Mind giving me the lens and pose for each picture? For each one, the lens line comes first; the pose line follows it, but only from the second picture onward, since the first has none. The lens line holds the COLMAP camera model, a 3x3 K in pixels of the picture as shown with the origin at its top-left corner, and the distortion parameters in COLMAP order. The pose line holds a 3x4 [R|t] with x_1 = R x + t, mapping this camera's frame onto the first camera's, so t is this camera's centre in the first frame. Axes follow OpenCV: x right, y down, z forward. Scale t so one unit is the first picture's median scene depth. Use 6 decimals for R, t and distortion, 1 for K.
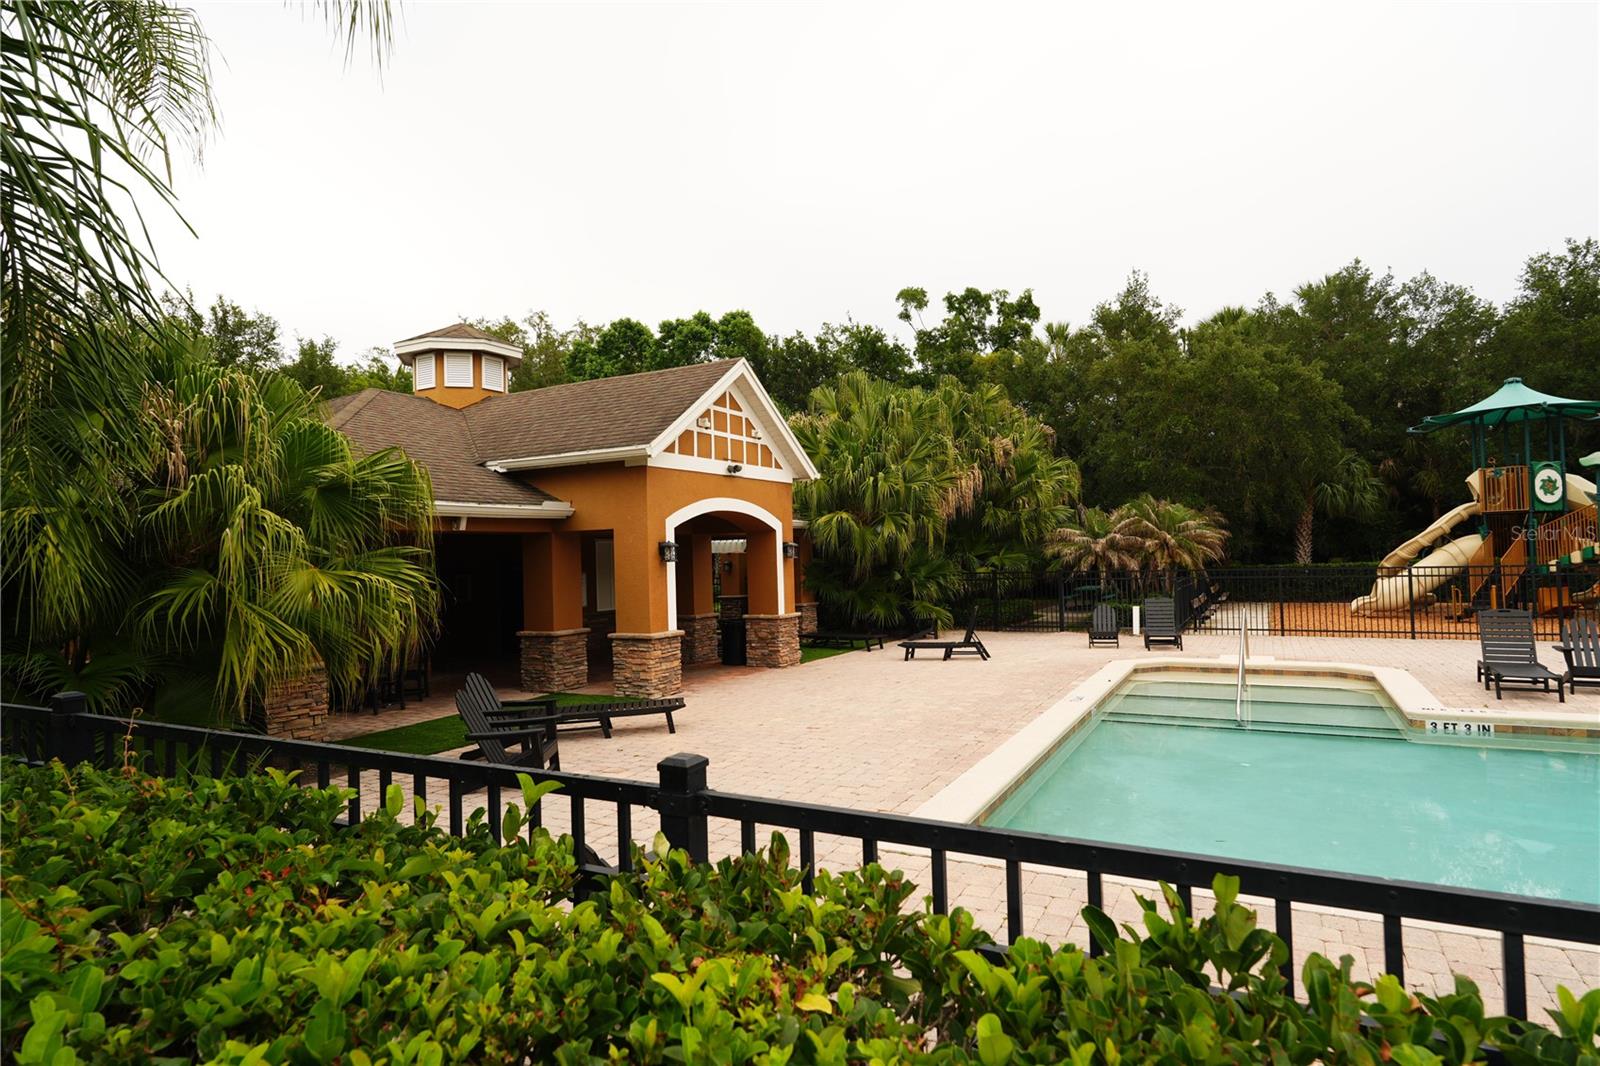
lens RADIAL K [[864.8, 0, 797.5], [0, 864.8, 537.7], [0, 0, 1]] dist [-0.002642, -0.000599]
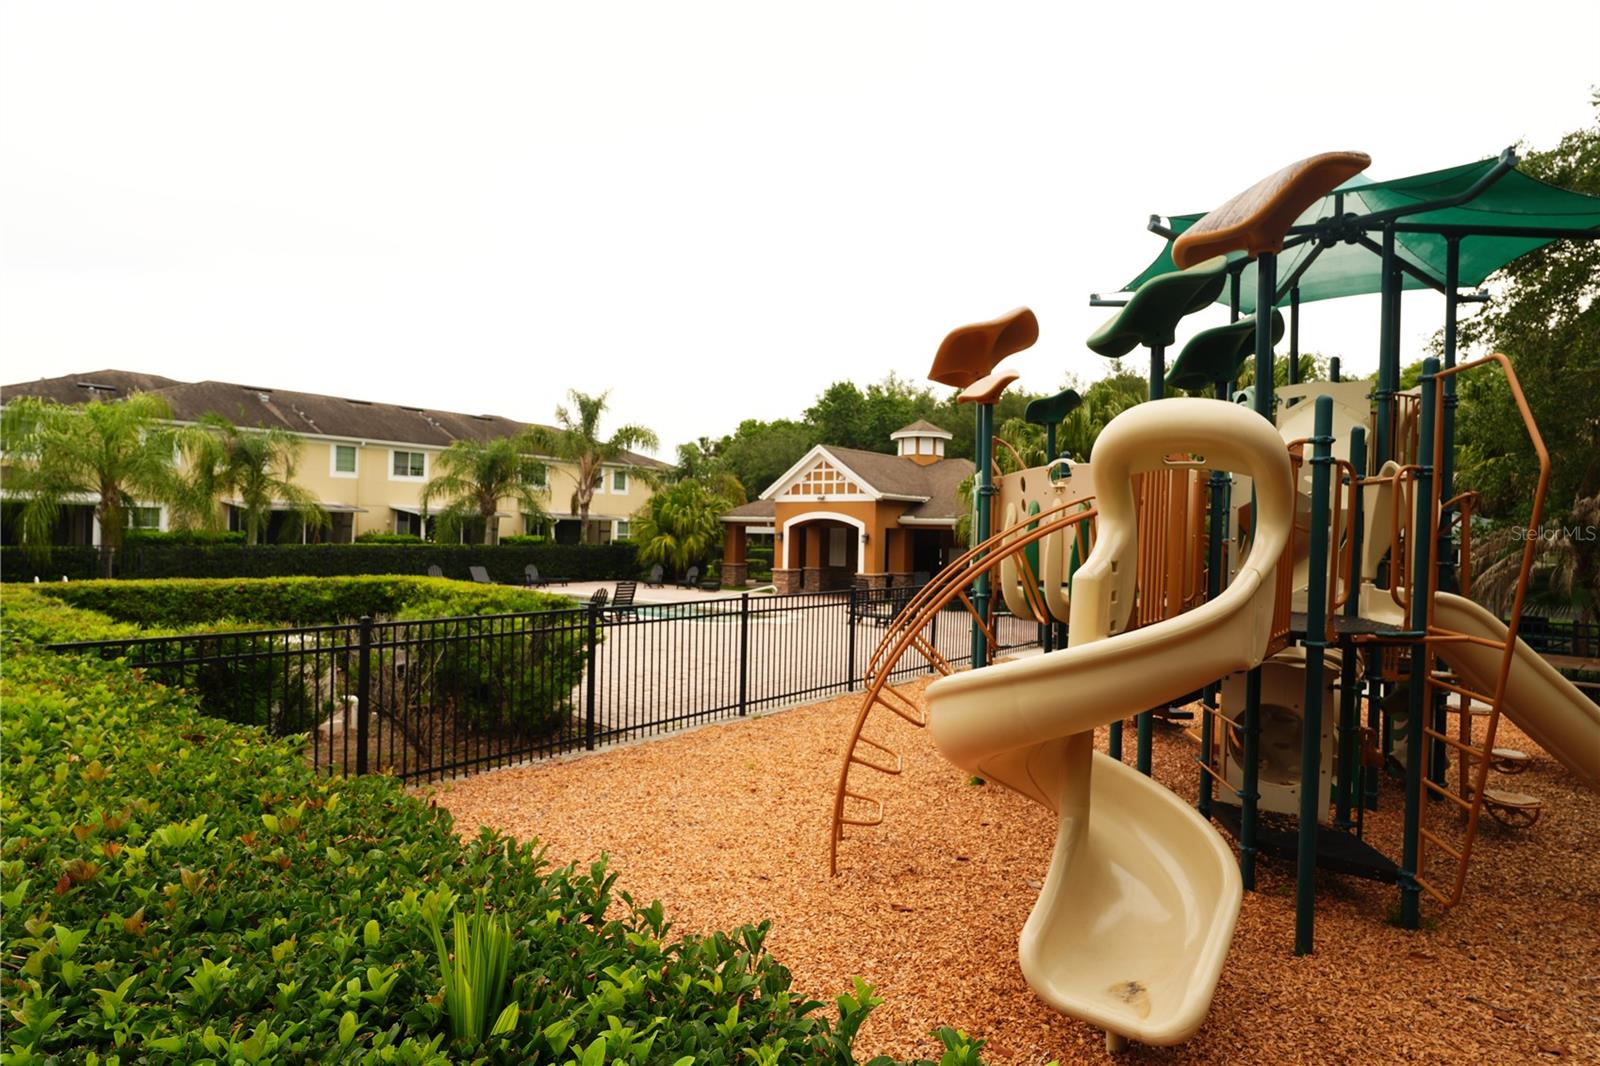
lens RADIAL K [[865.8, 0, 799.0], [0, 865.8, 534.6], [0, 0, 1]] dist [-0.000986, -0.001530]
pose [[-0.163463, 0.020250, -0.986342, 1.474681], [0.004079, 0.999795, 0.019851, -0.023996], [0.986541, -0.000778, -0.163512, 0.947491]]
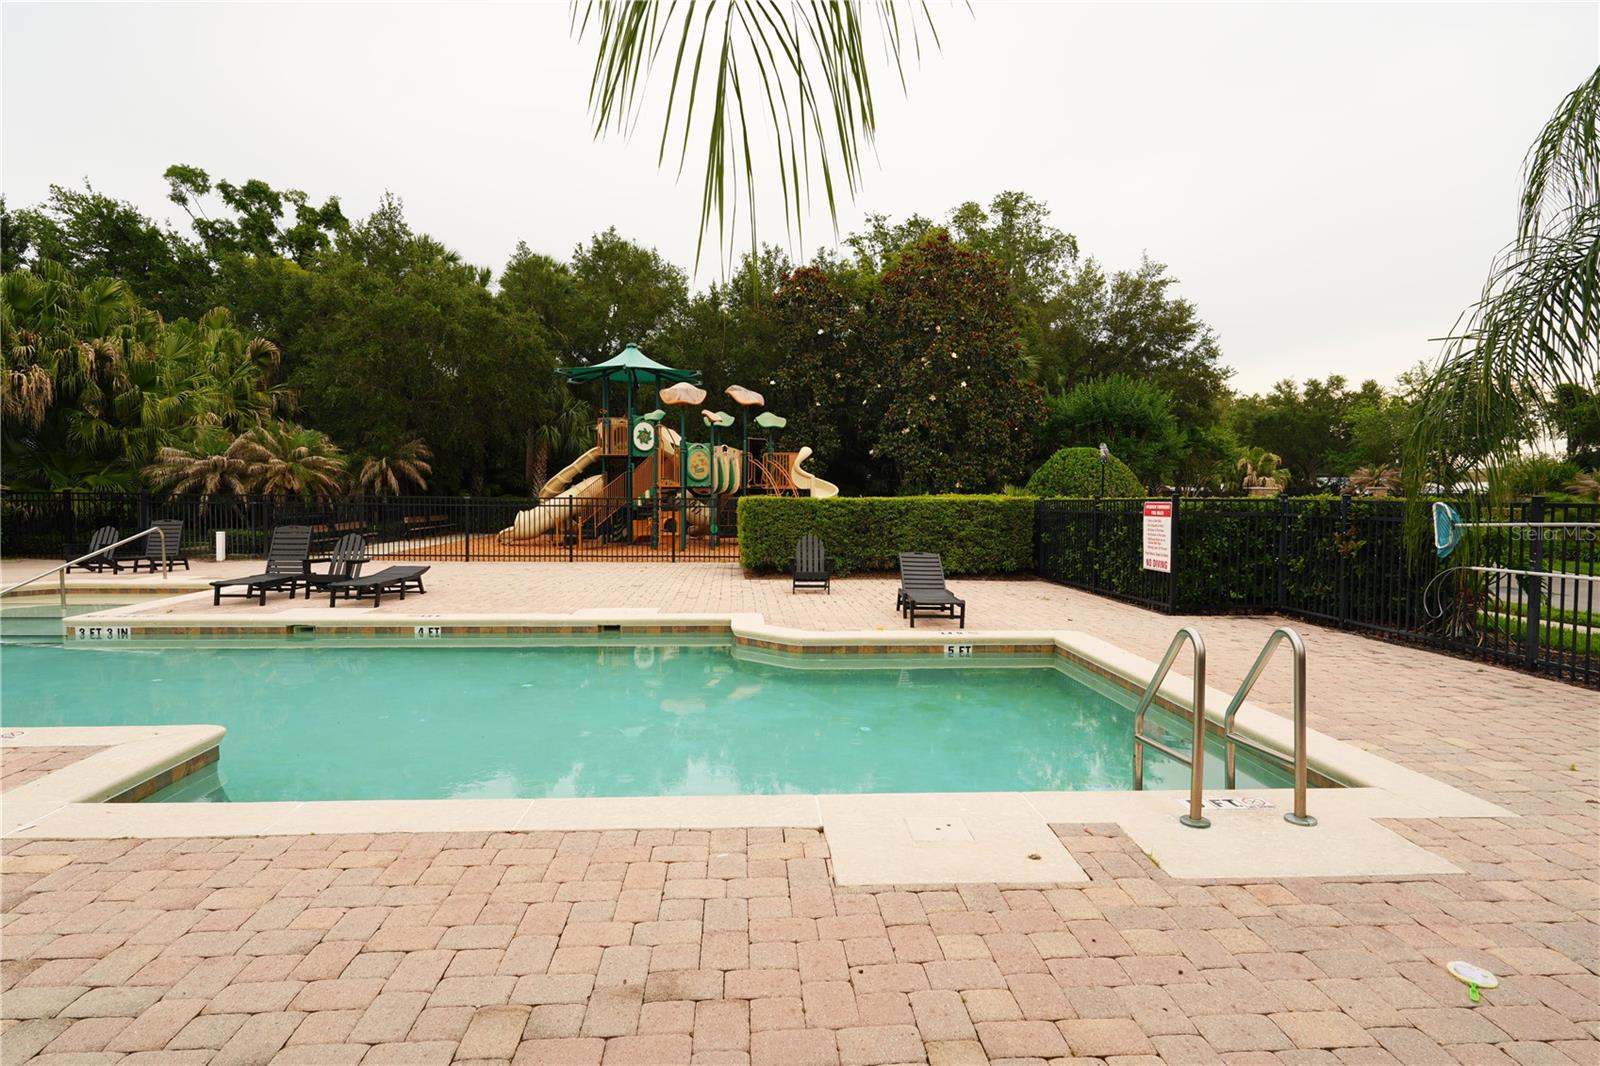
lens RADIAL K [[865.8, 0, 799.0], [0, 865.8, 534.6], [0, 0, 1]] dist [-0.000986, -0.001530]
pose [[0.841127, 0.008462, 0.540772, 0.441591], [-0.044028, 0.997630, 0.052871, 0.004252], [-0.539043, -0.068281, 0.839506, -0.160942]]
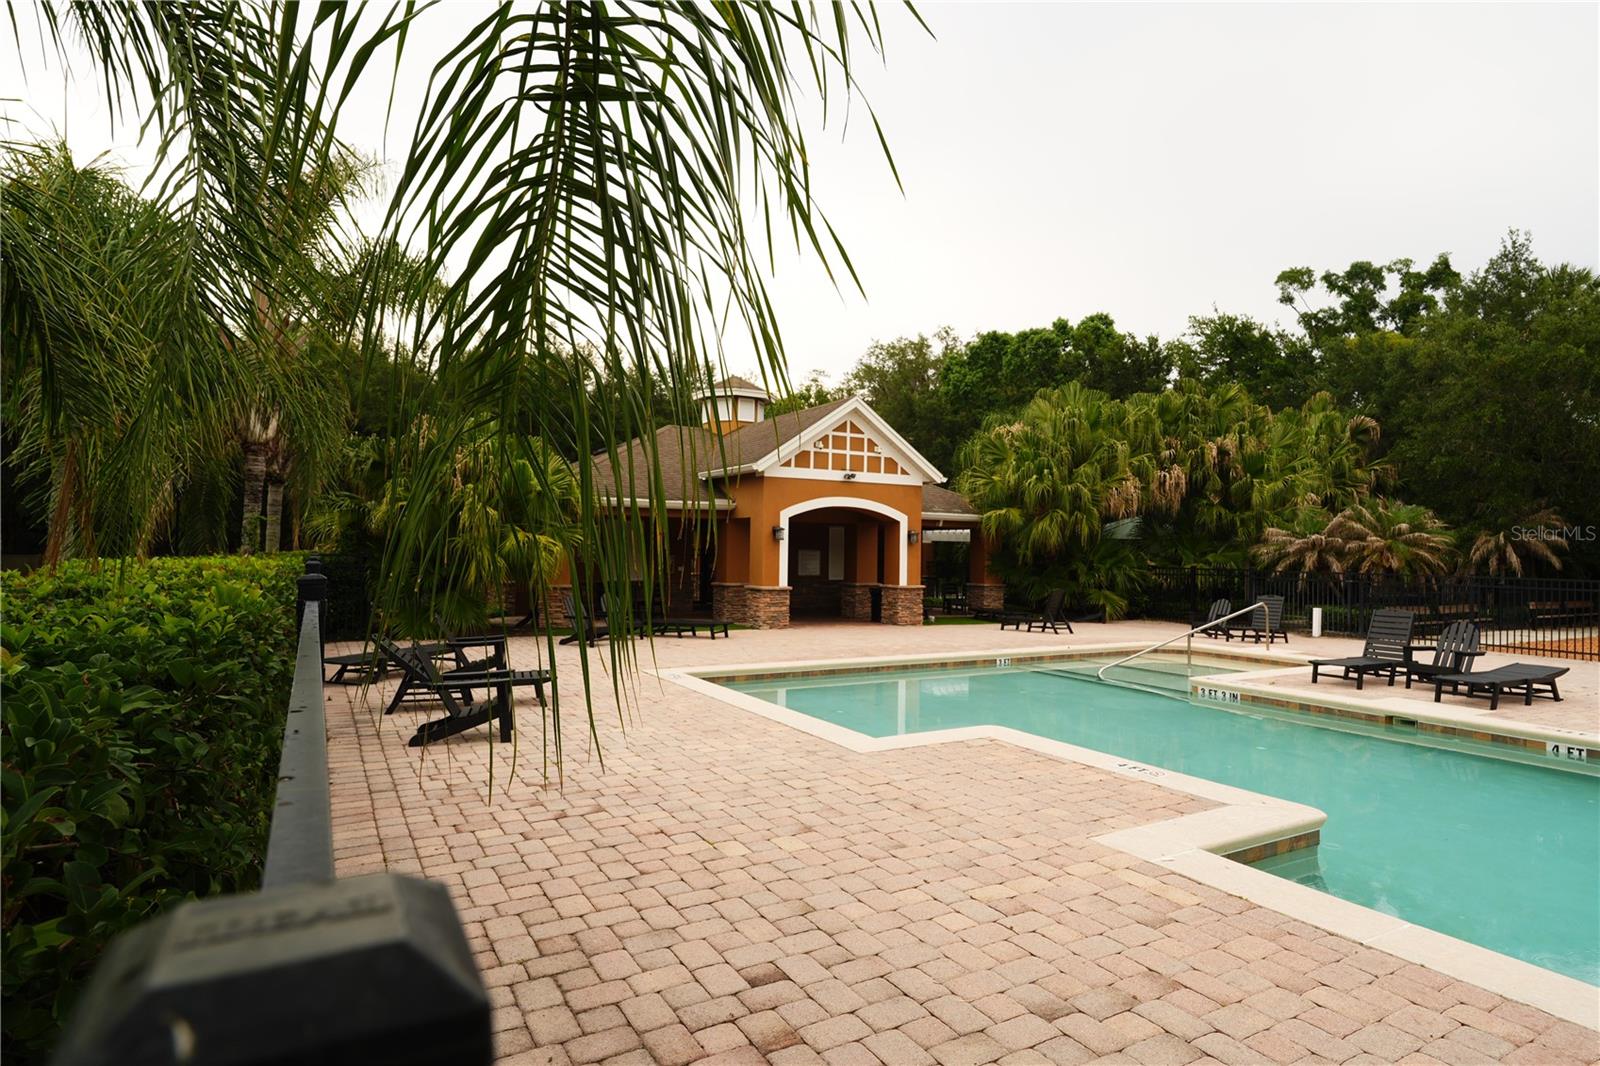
lens RADIAL K [[862.4, 0, 799.6], [0, 862.4, 536.7], [0, 0, 1]] dist [0.000432, -0.002143]
pose [[0.847990, 0.031838, -0.529054, 0.437560], [-0.027919, 0.999492, 0.015400, -0.000969], [0.529276, 0.001711, 0.848448, -0.161893]]
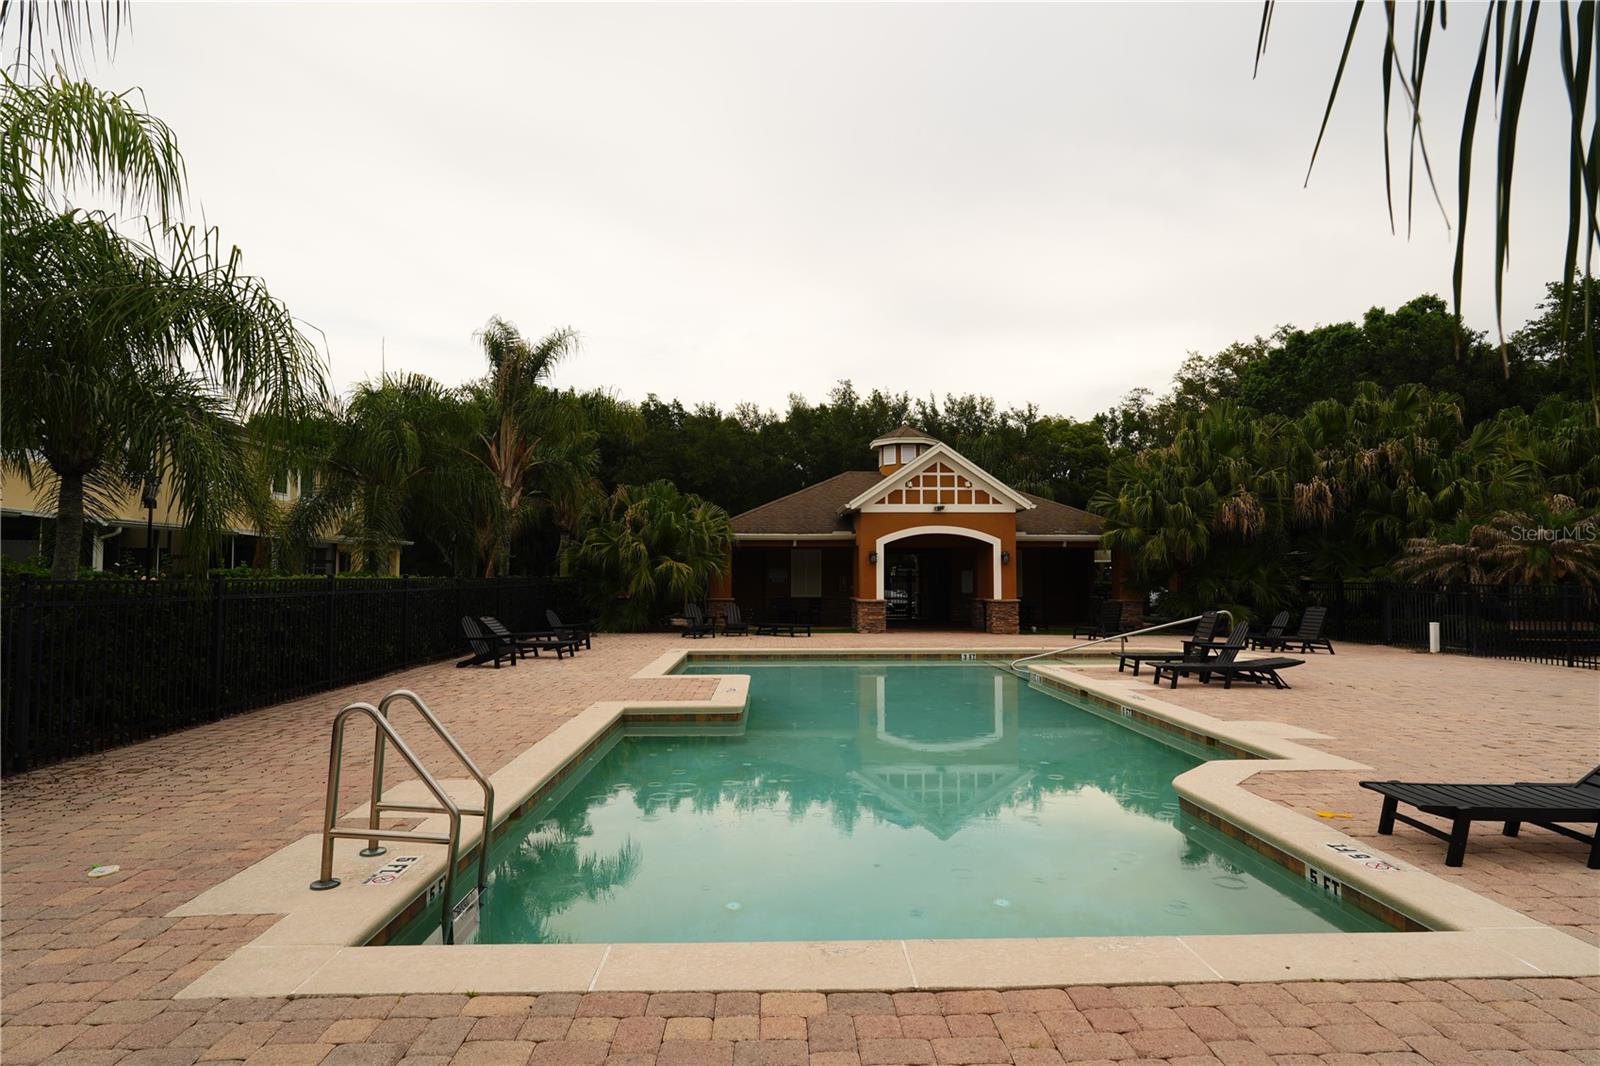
lens RADIAL K [[864.8, 0, 797.5], [0, 864.8, 537.7], [0, 0, 1]] dist [-0.002642, -0.000599]
pose [[0.505440, -0.010163, -0.862802, 0.906777], [0.003978, 0.999947, -0.009447, -0.005756], [0.862852, 0.001342, 0.505454, -0.062319]]
